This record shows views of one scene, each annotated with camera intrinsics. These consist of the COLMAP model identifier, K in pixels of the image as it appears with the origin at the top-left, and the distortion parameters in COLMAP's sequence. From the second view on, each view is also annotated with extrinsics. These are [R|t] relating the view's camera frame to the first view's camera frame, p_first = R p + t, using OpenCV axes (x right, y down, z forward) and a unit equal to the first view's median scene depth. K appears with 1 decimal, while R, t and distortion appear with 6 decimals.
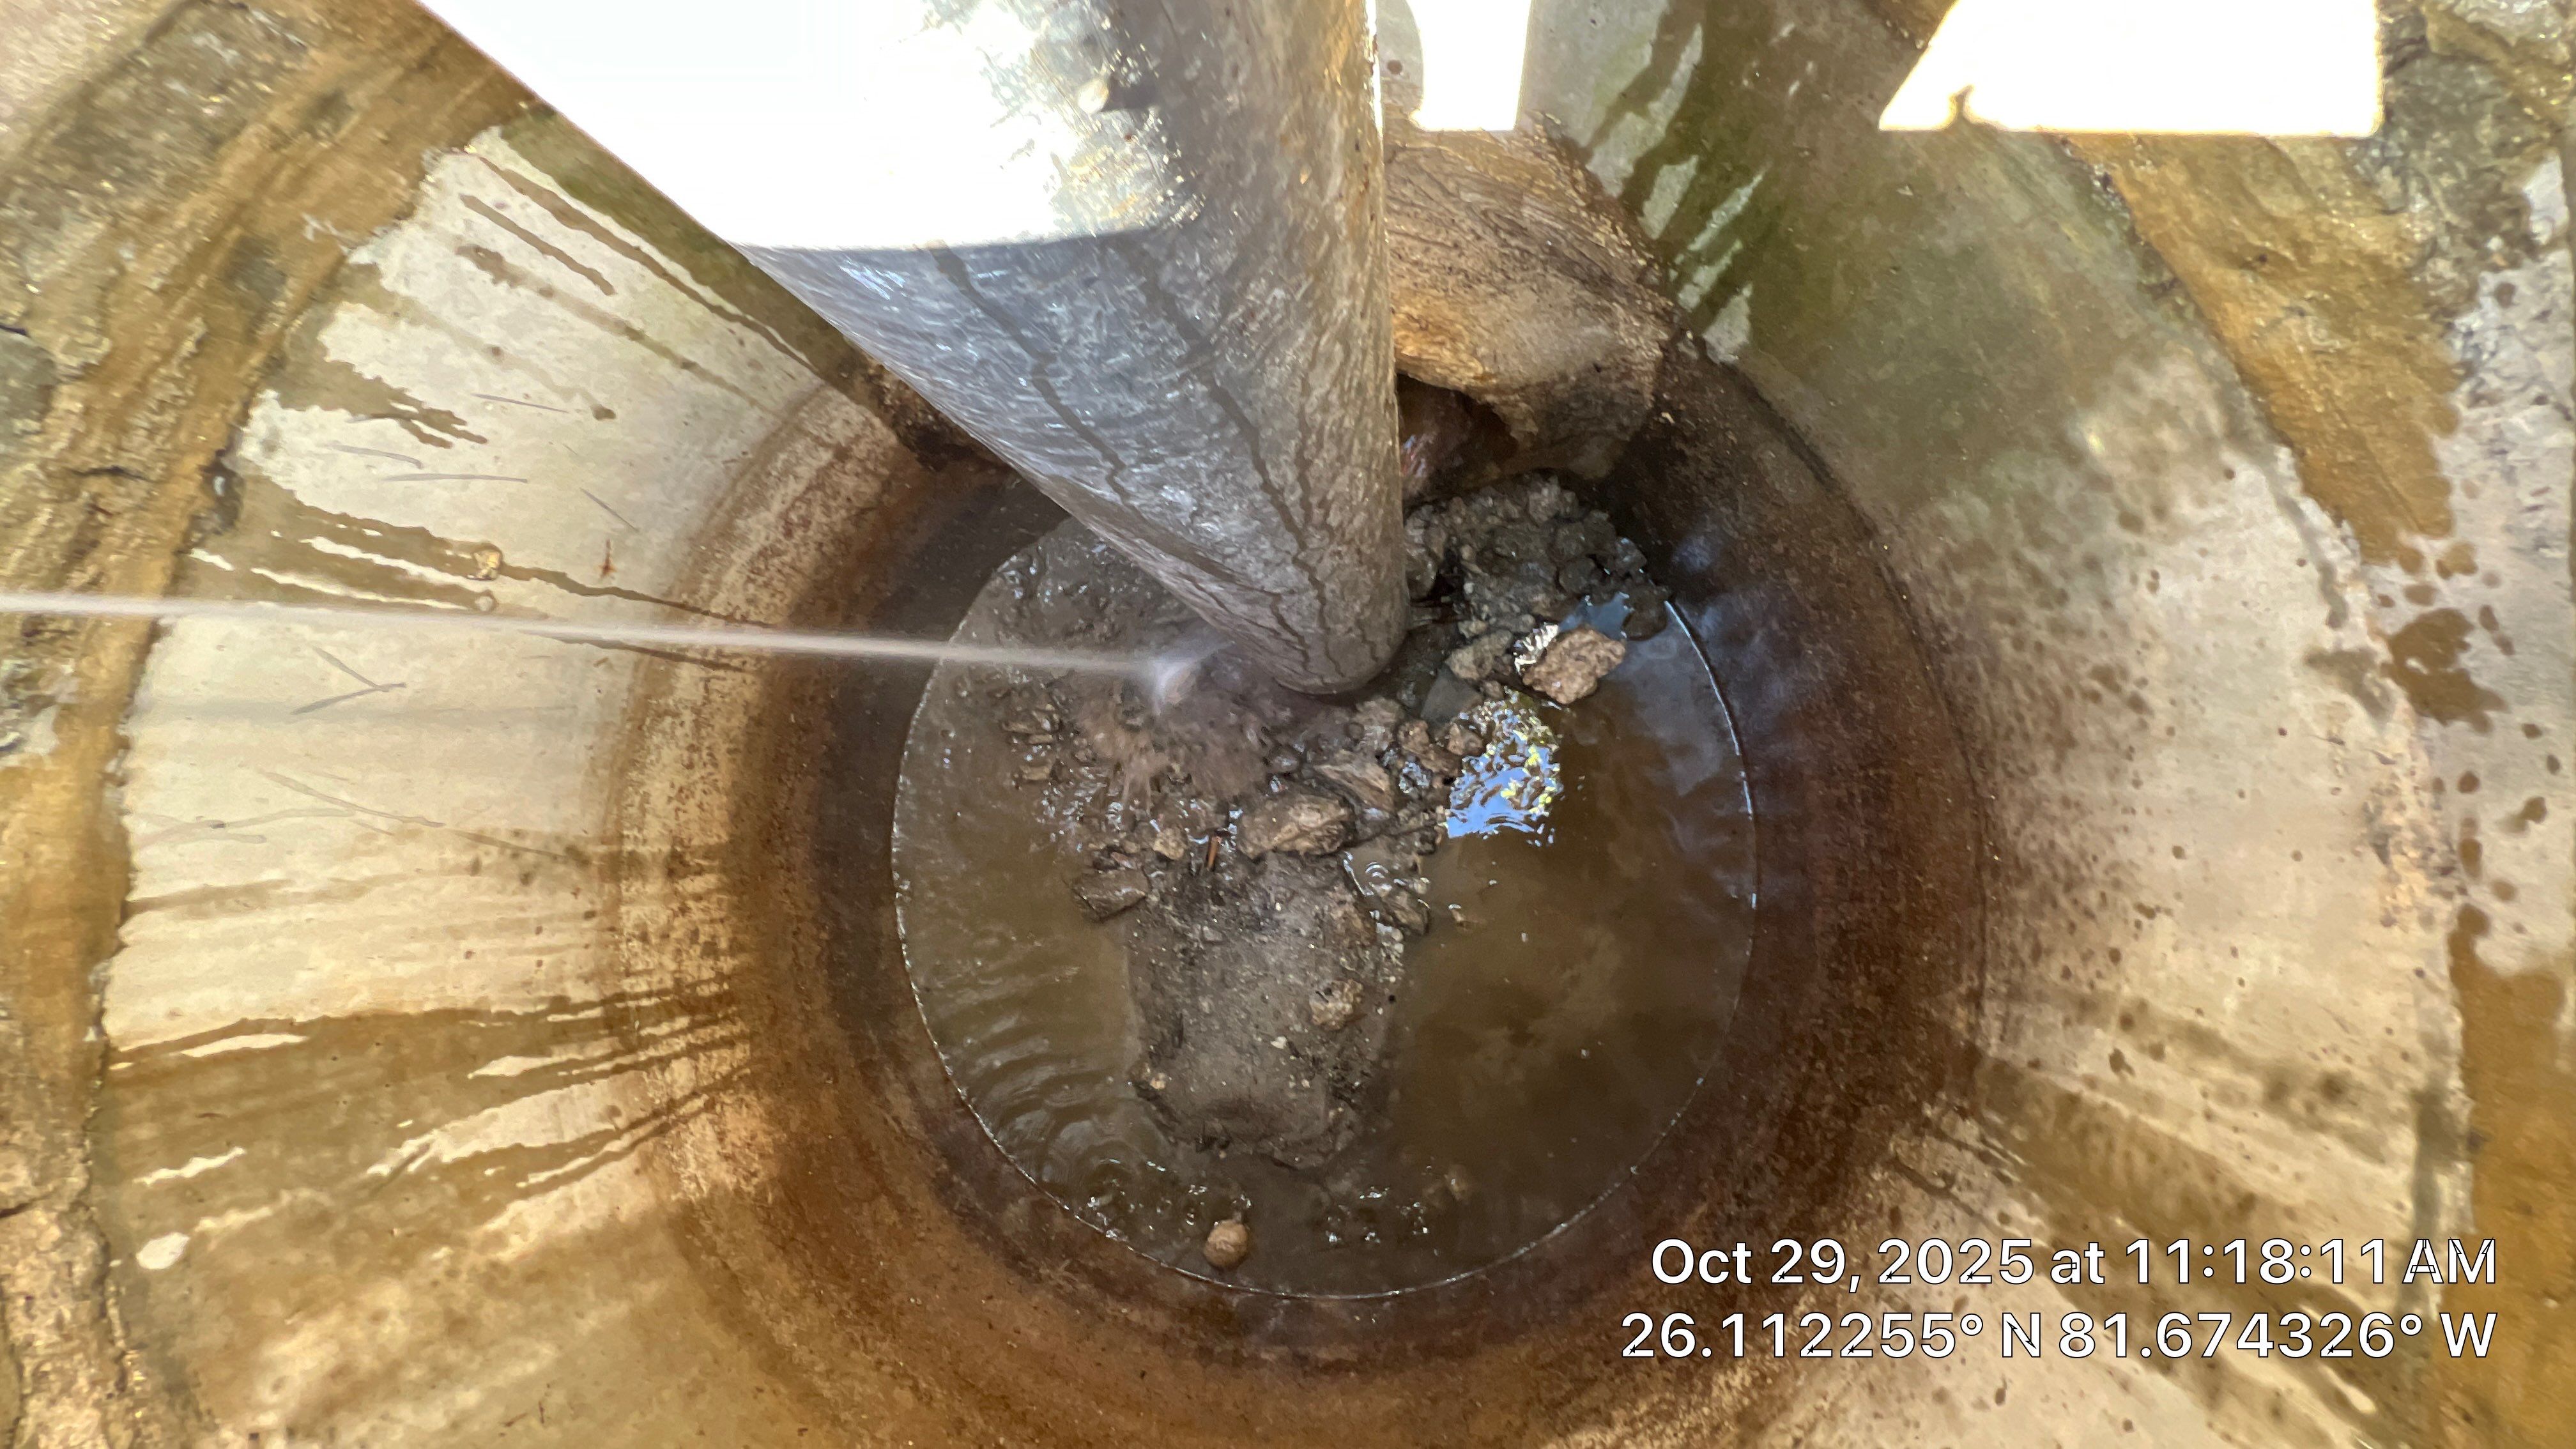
lens RADIAL K [[1034.3, 0, 1238.6], [0, 1034.3, 726.3], [0, 0, 1]] dist [-0.000654, 0.000105]
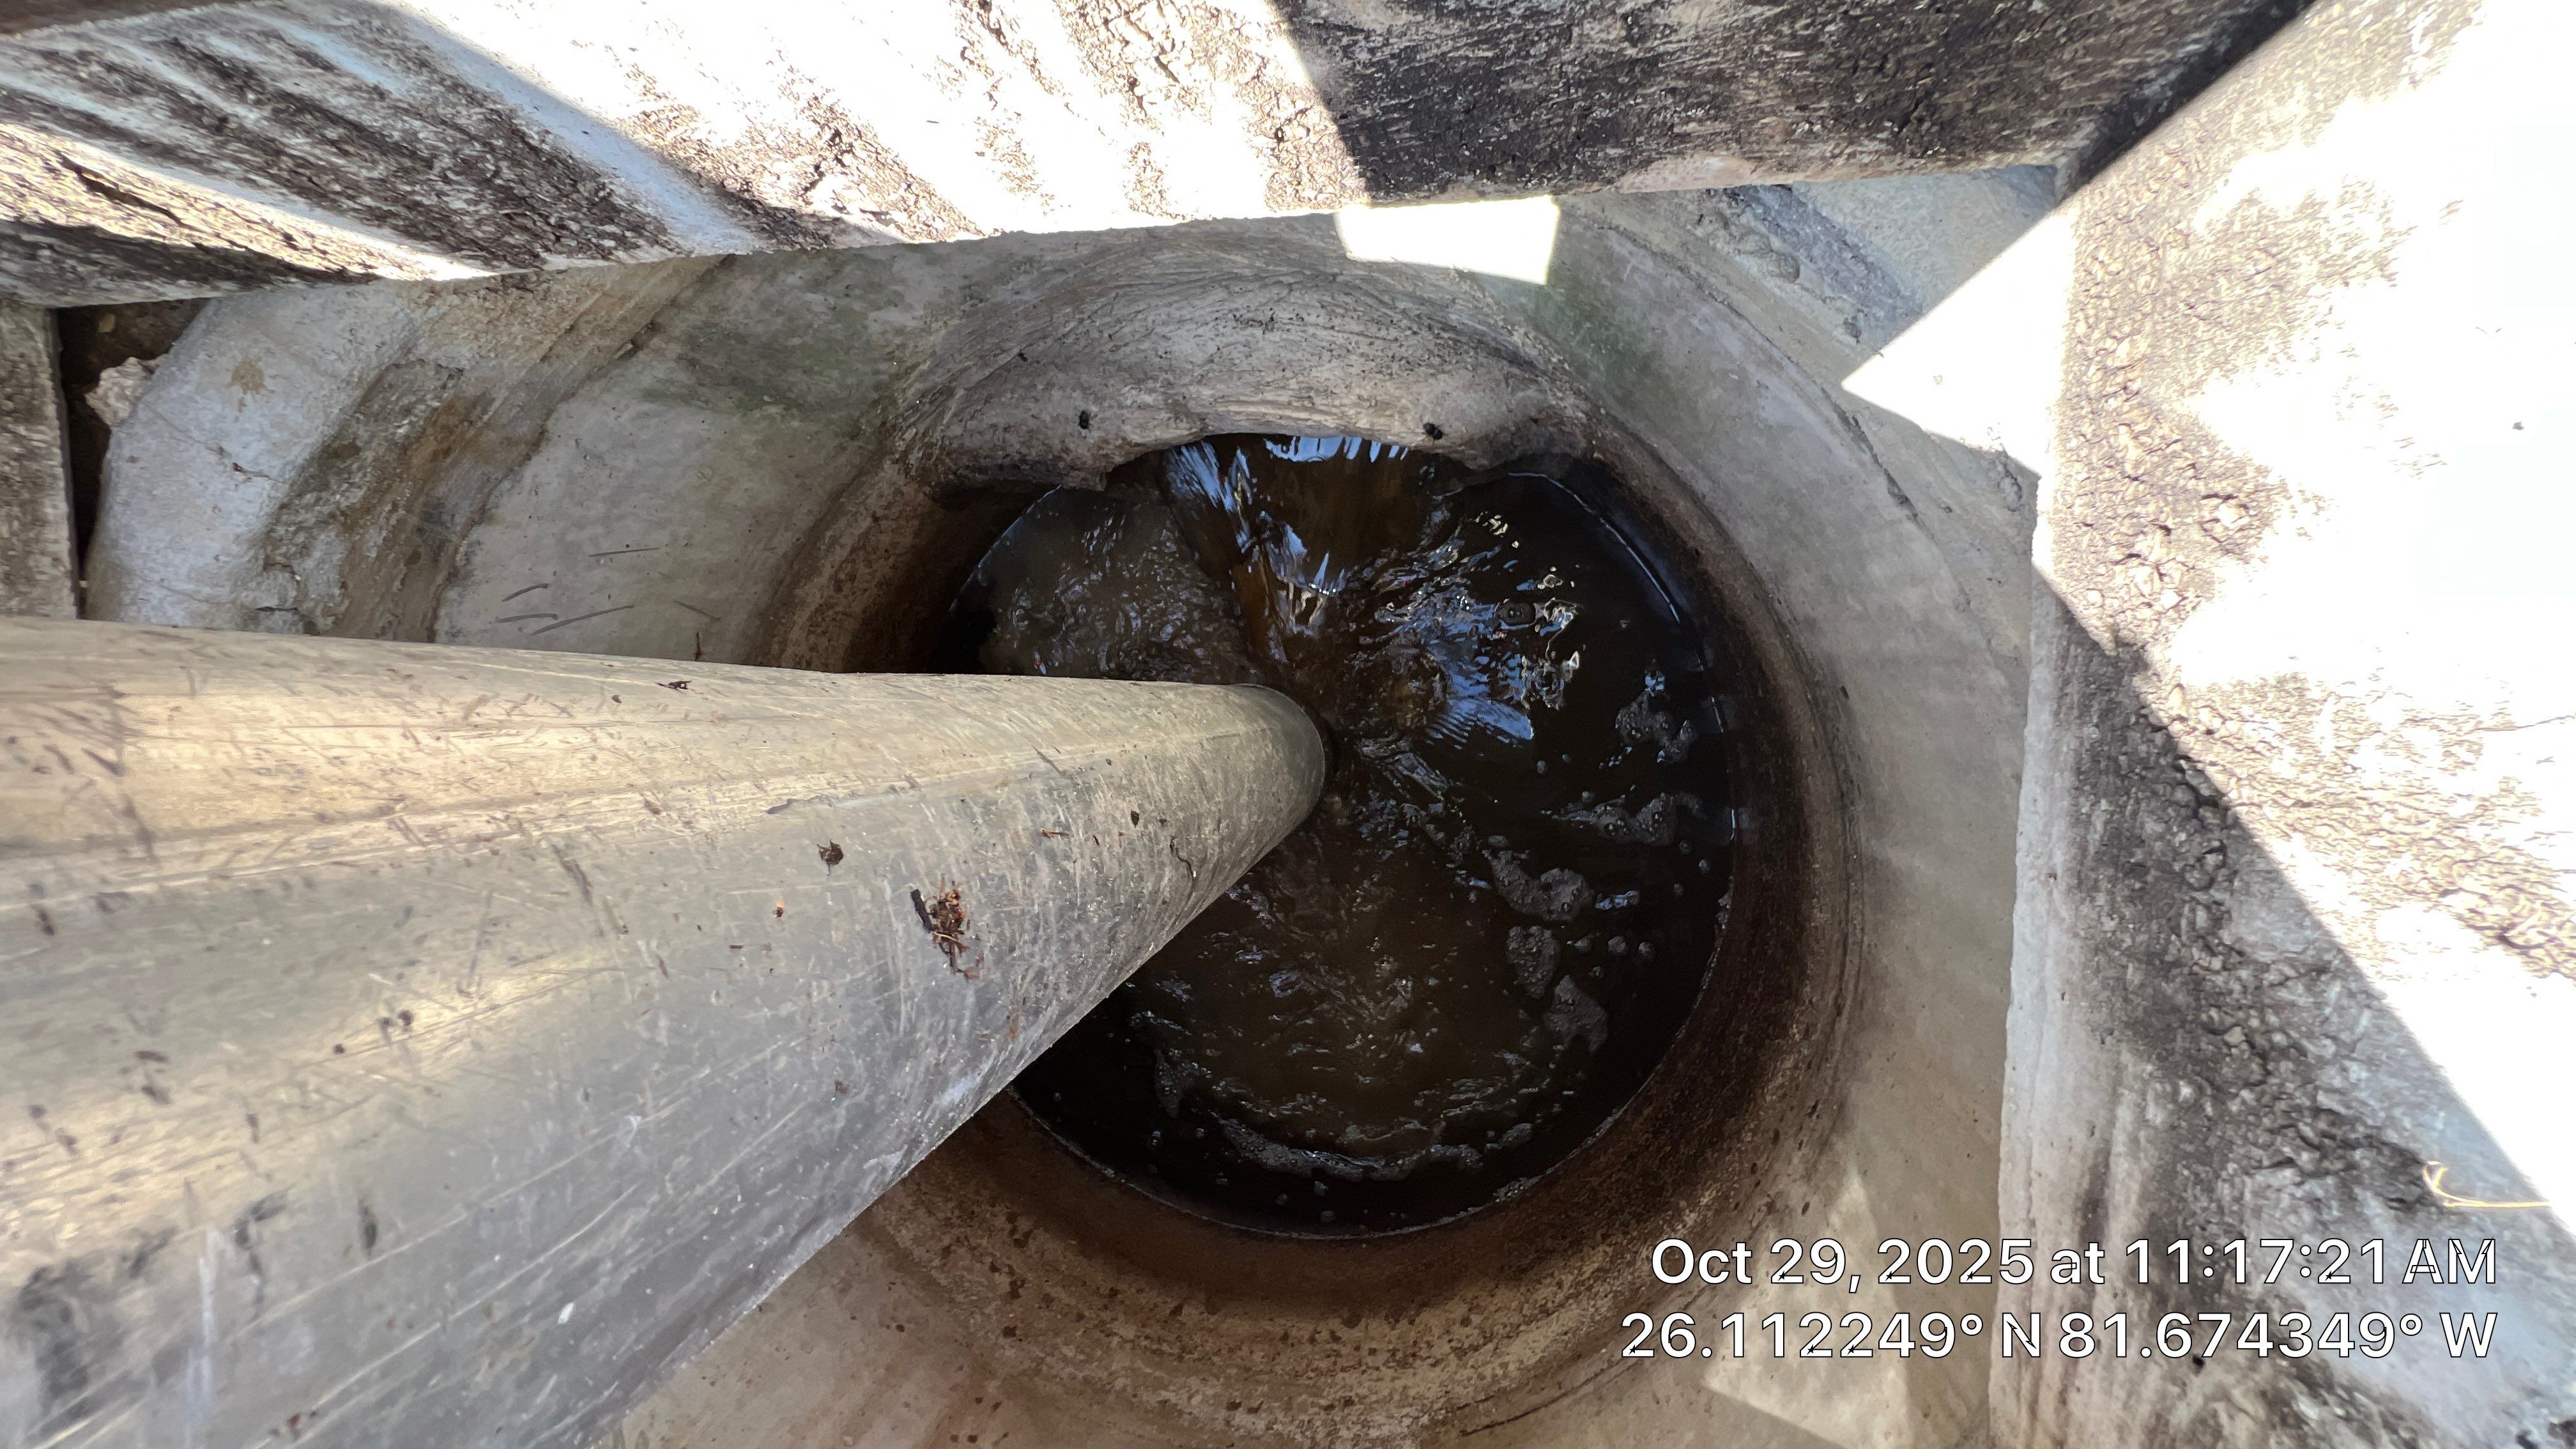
lens RADIAL K [[1048.7, 0, 1249.3], [0, 1048.7, 729.3], [0, 0, 1]] dist [-0.001576, 0.000432]
pose [[0.998100, -0.051454, -0.033907, 0.058201], [0.055414, 0.990141, 0.128644, -0.174976], [0.026954, -0.130279, 0.991111, -0.183170]]
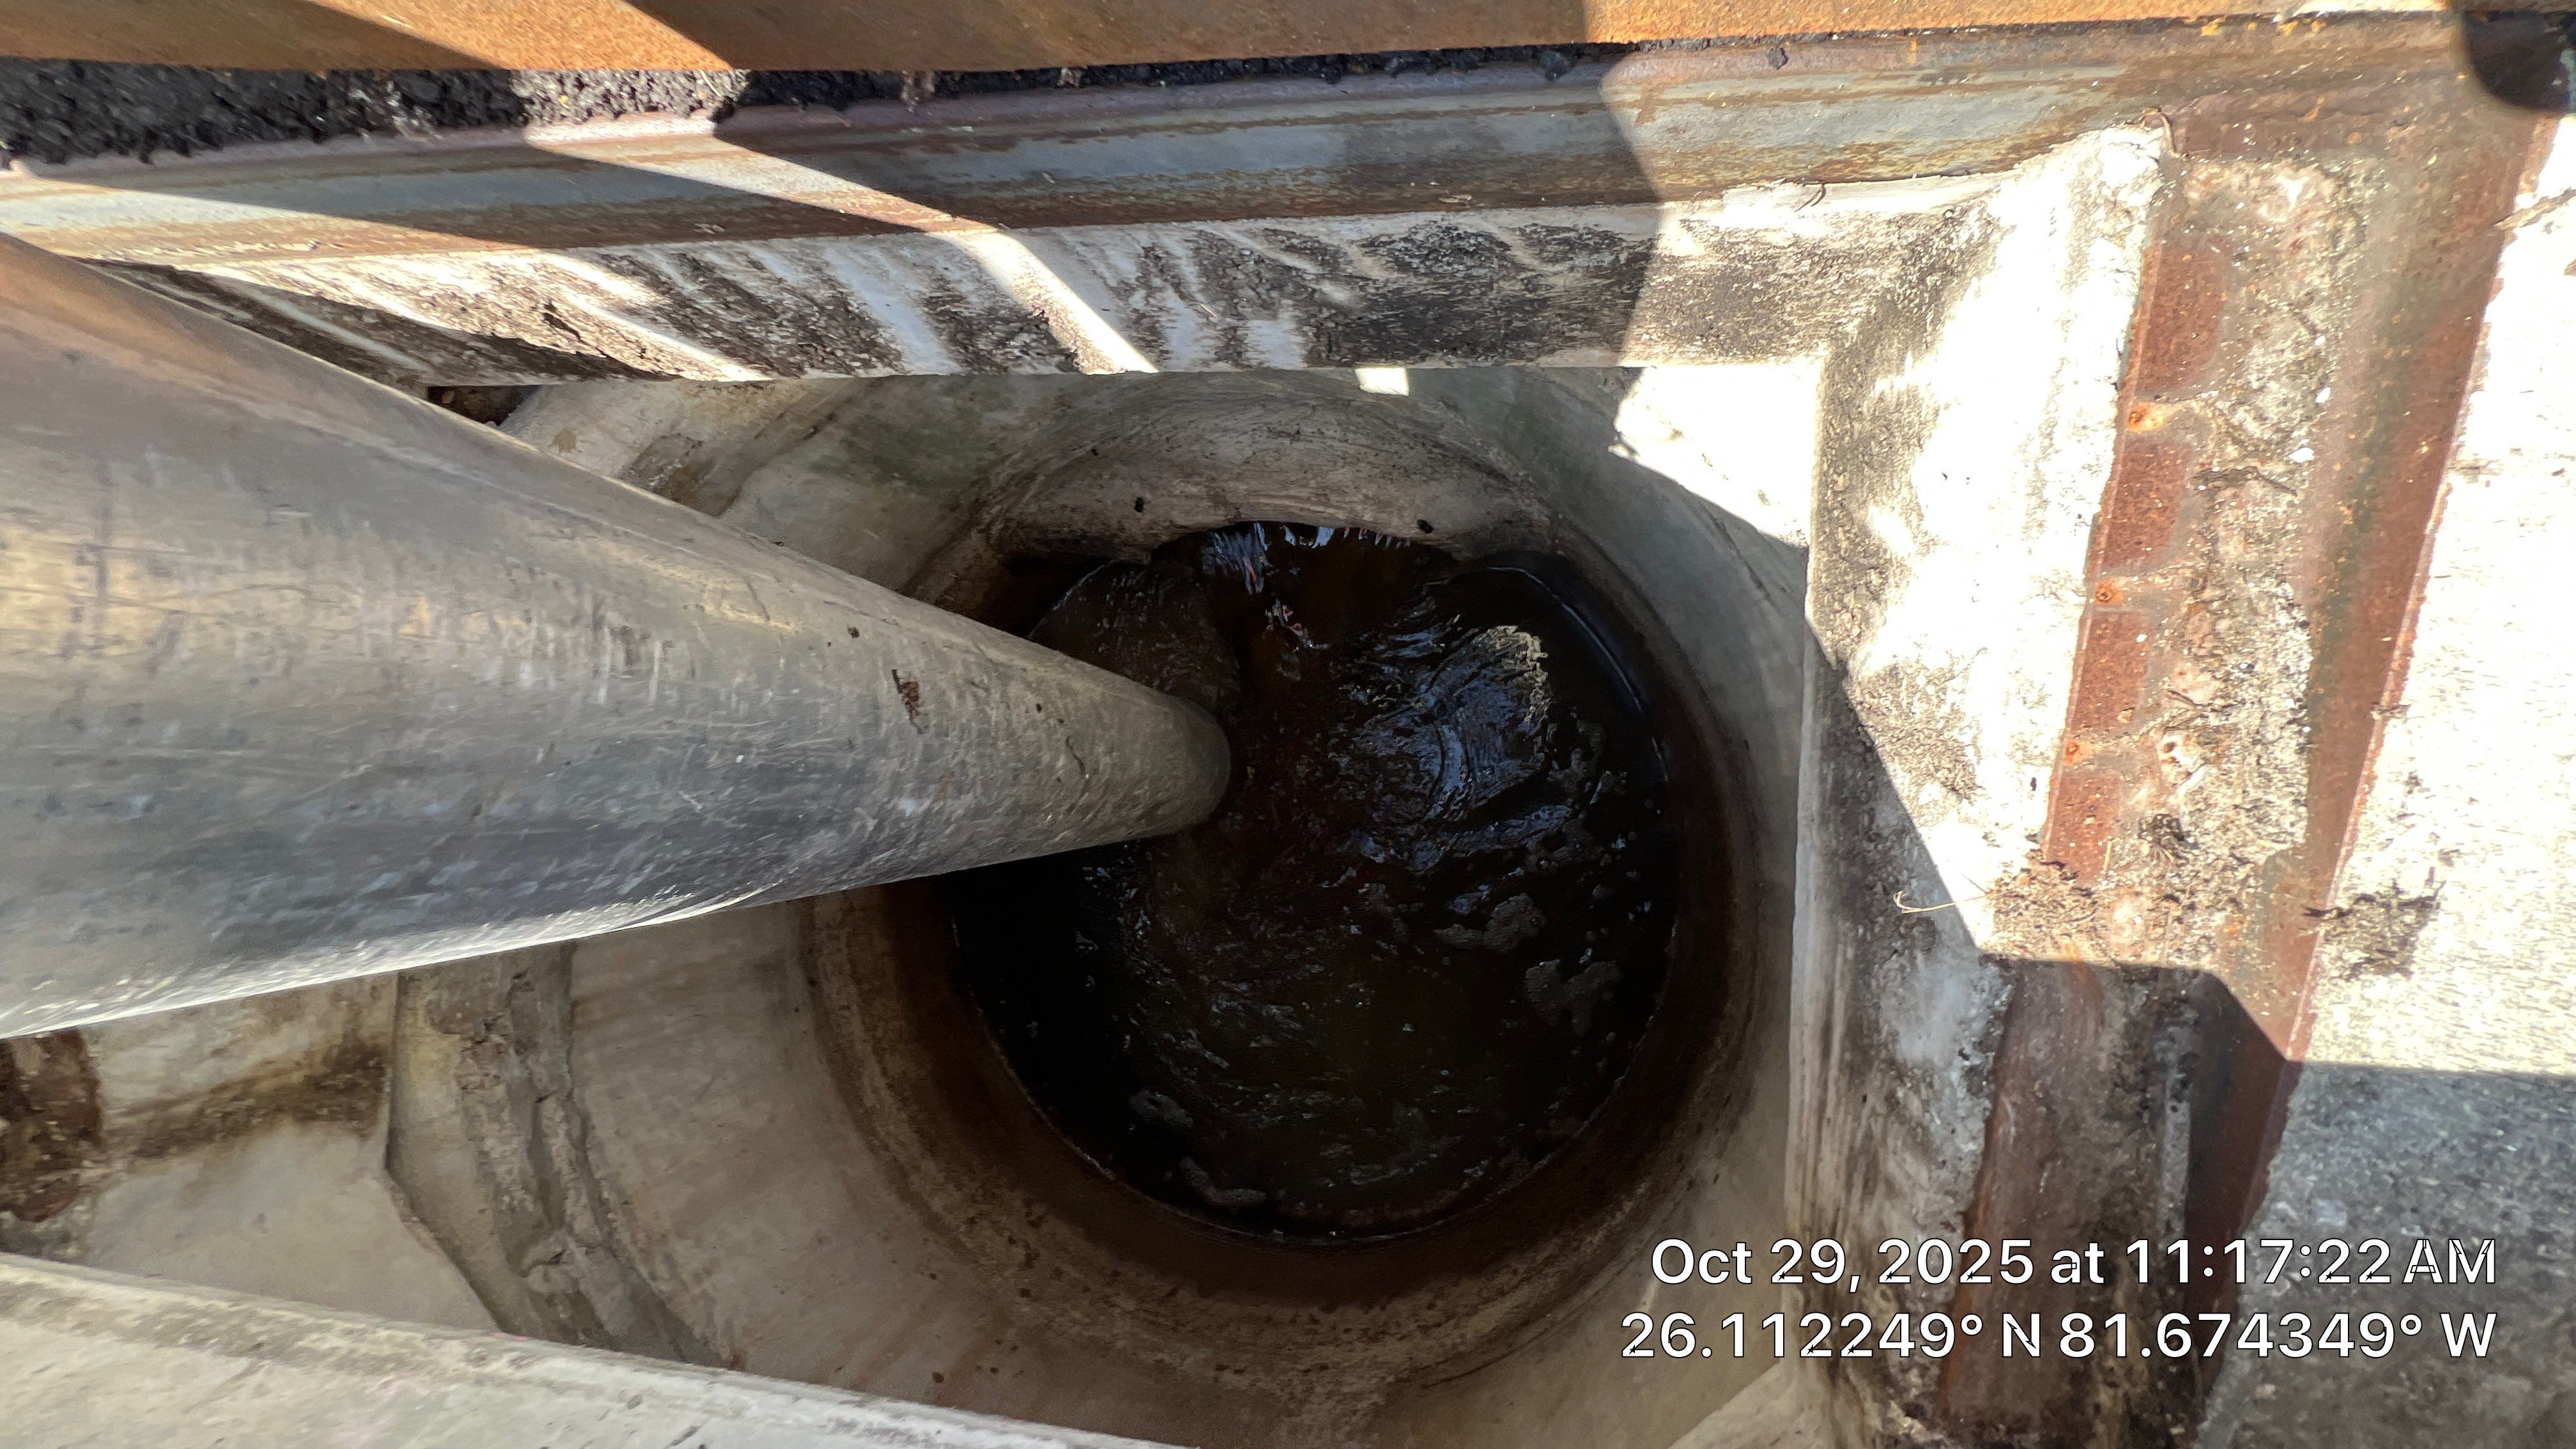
lens RADIAL K [[1048.7, 0, 1249.3], [0, 1048.7, 729.3], [0, 0, 1]] dist [-0.001576, 0.000432]
pose [[0.999508, -0.007696, -0.030415, 0.042274], [0.008863, 0.999223, 0.038406, -0.124748], [0.030096, -0.038656, 0.998799, -0.414324]]
